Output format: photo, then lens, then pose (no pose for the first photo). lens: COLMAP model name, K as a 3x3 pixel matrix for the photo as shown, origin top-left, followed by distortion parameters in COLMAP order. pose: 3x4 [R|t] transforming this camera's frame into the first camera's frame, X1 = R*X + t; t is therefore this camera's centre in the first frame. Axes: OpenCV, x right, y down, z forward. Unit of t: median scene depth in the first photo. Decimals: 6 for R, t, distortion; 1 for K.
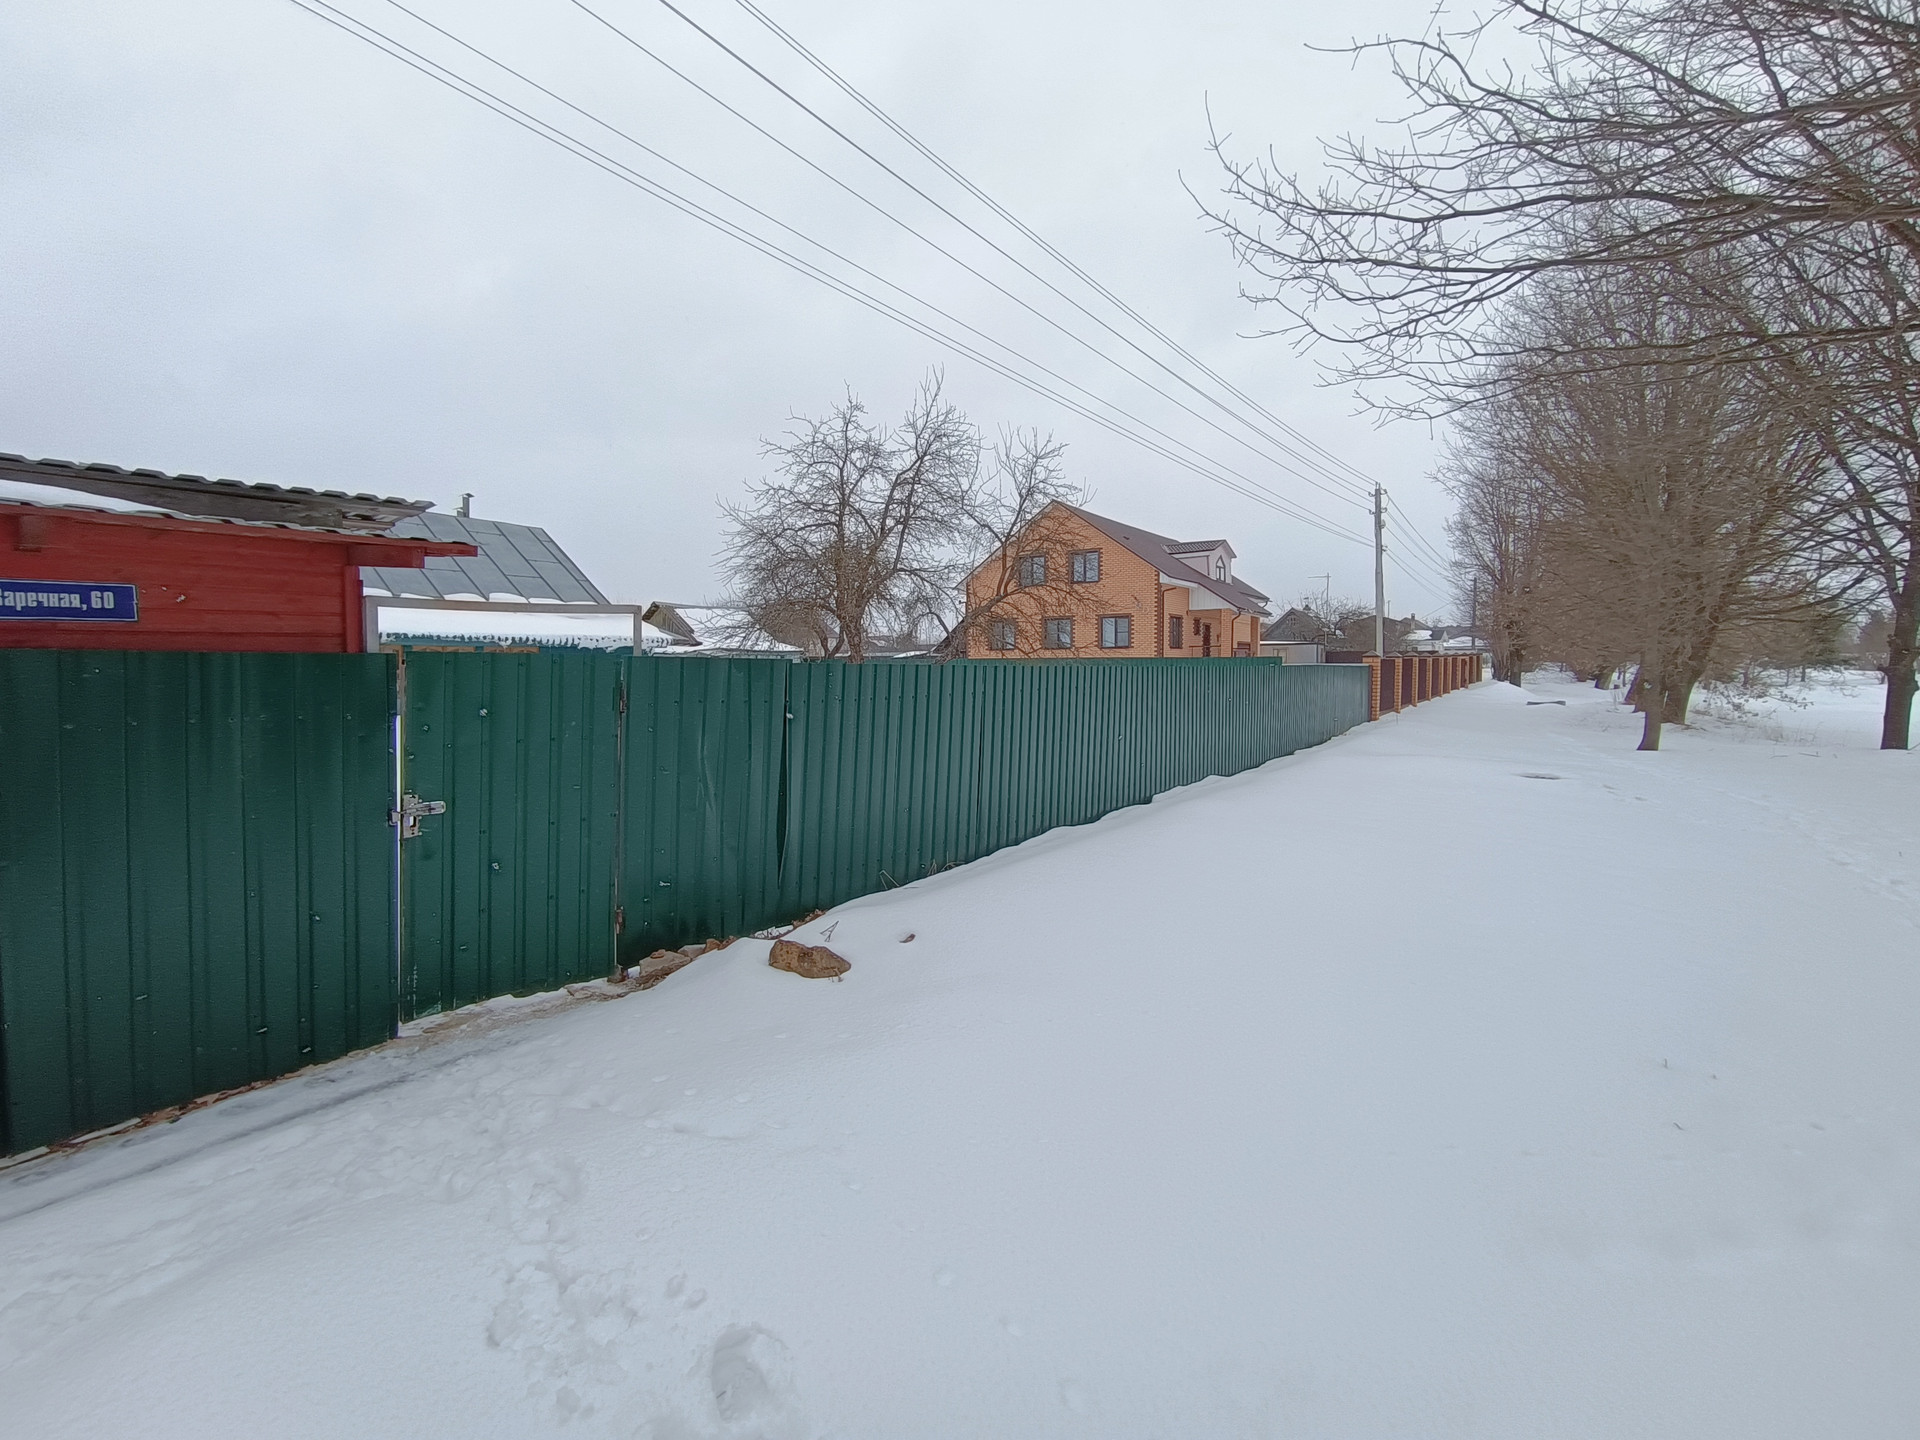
lens RADIAL K [[870.5, 0, 948.1], [0, 870.5, 690.3], [0, 0, 1]] dist [-0.024968, 0.014417]
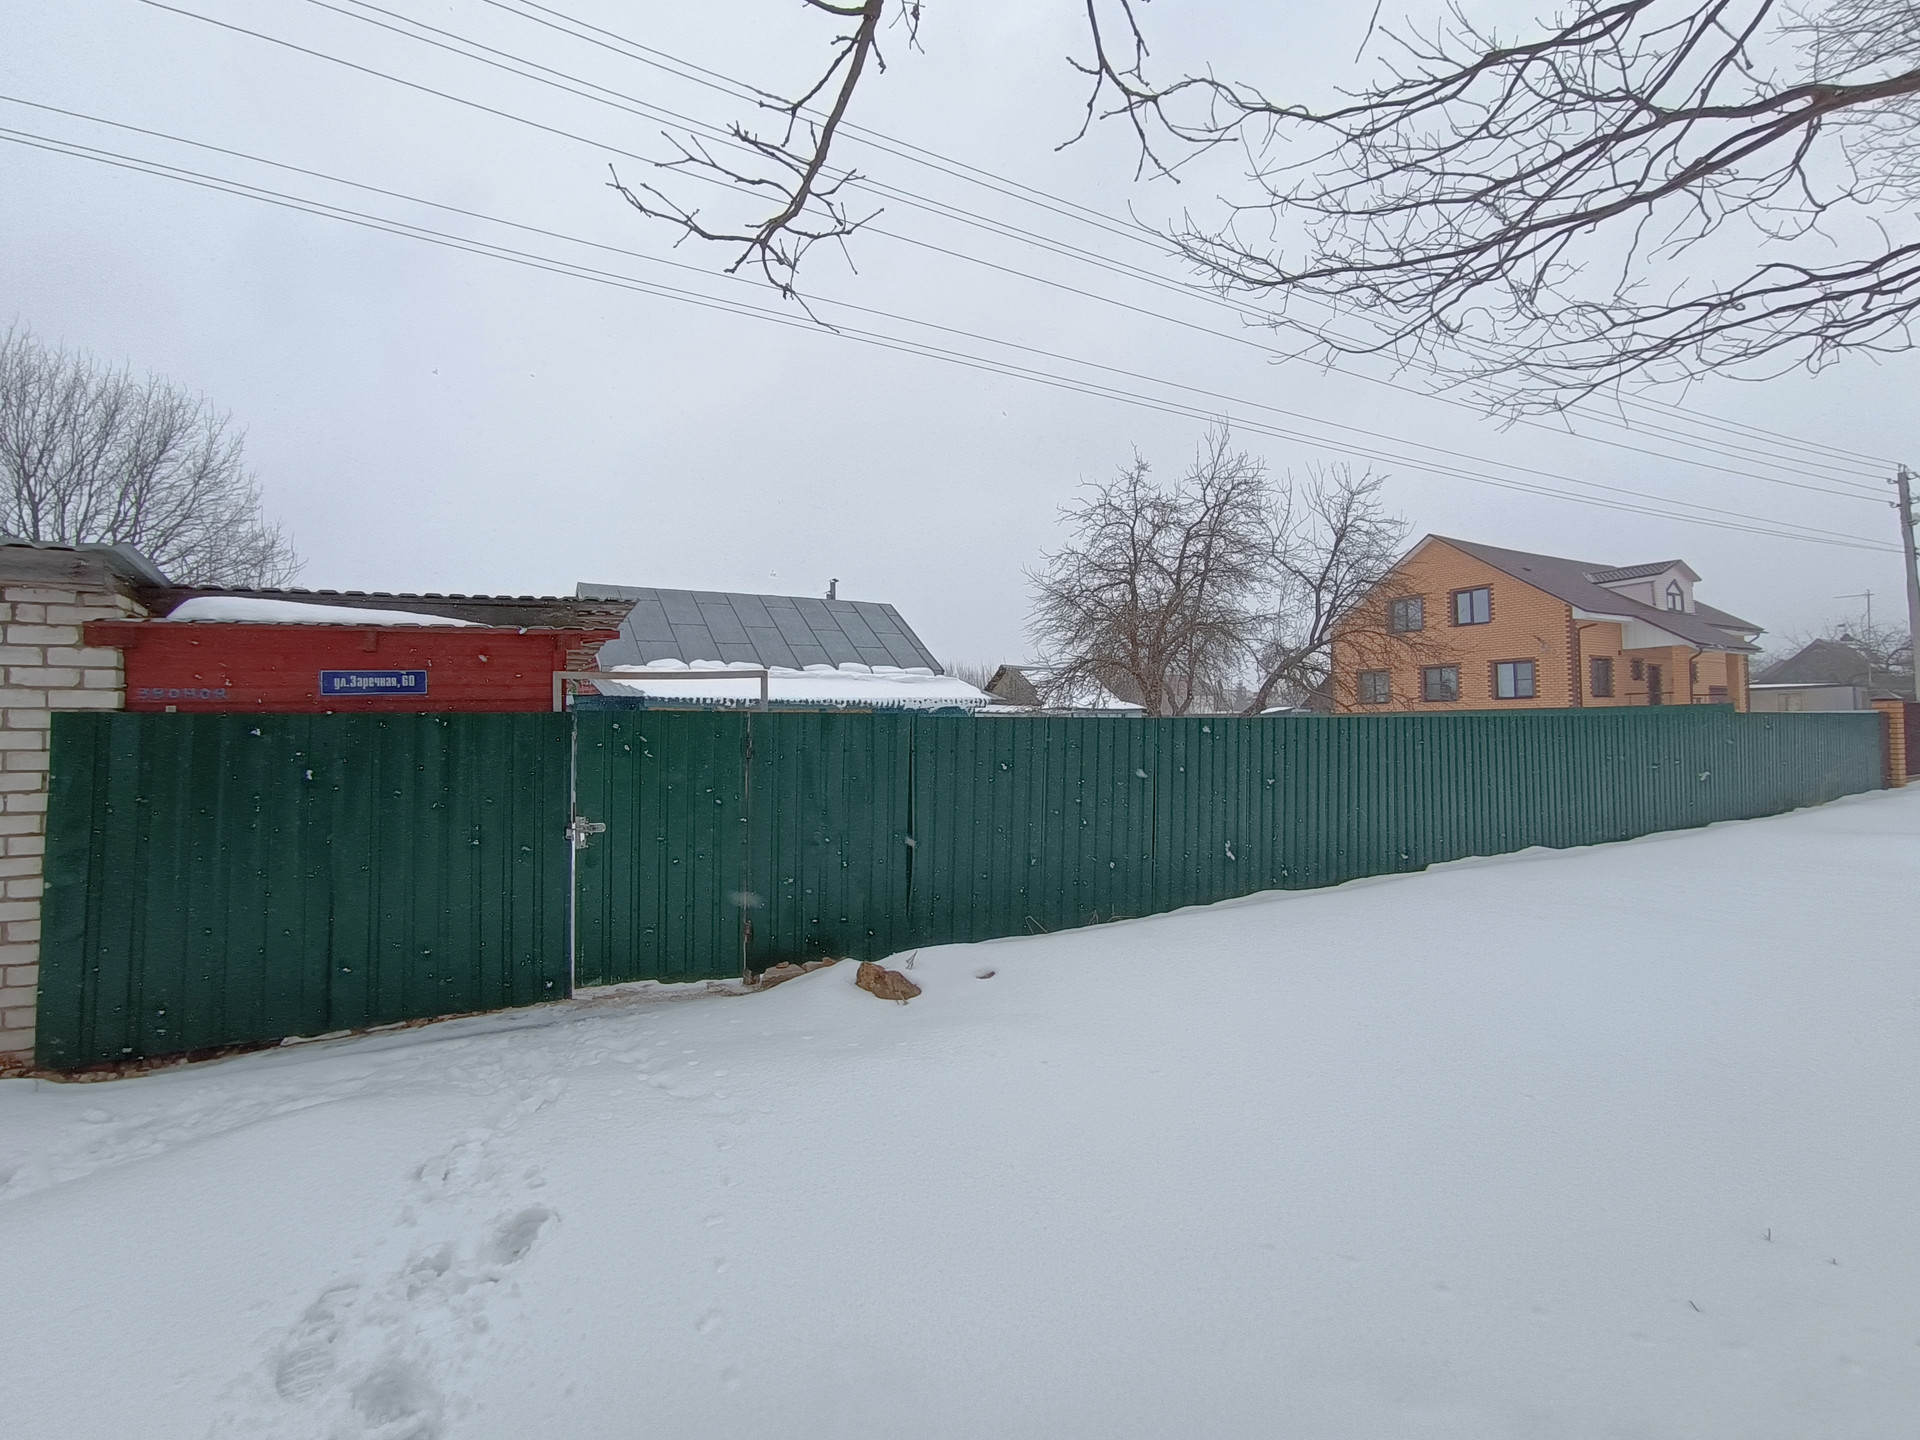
lens RADIAL K [[870.5, 0, 943.6], [0, 870.5, 697.8], [0, 0, 1]] dist [-0.024968, 0.014417]
pose [[0.902382, -0.023682, -0.430287, 0.107808], [-0.001898, 0.998261, -0.058922, 0.003114], [0.430934, 0.053987, 0.900767, 0.003052]]
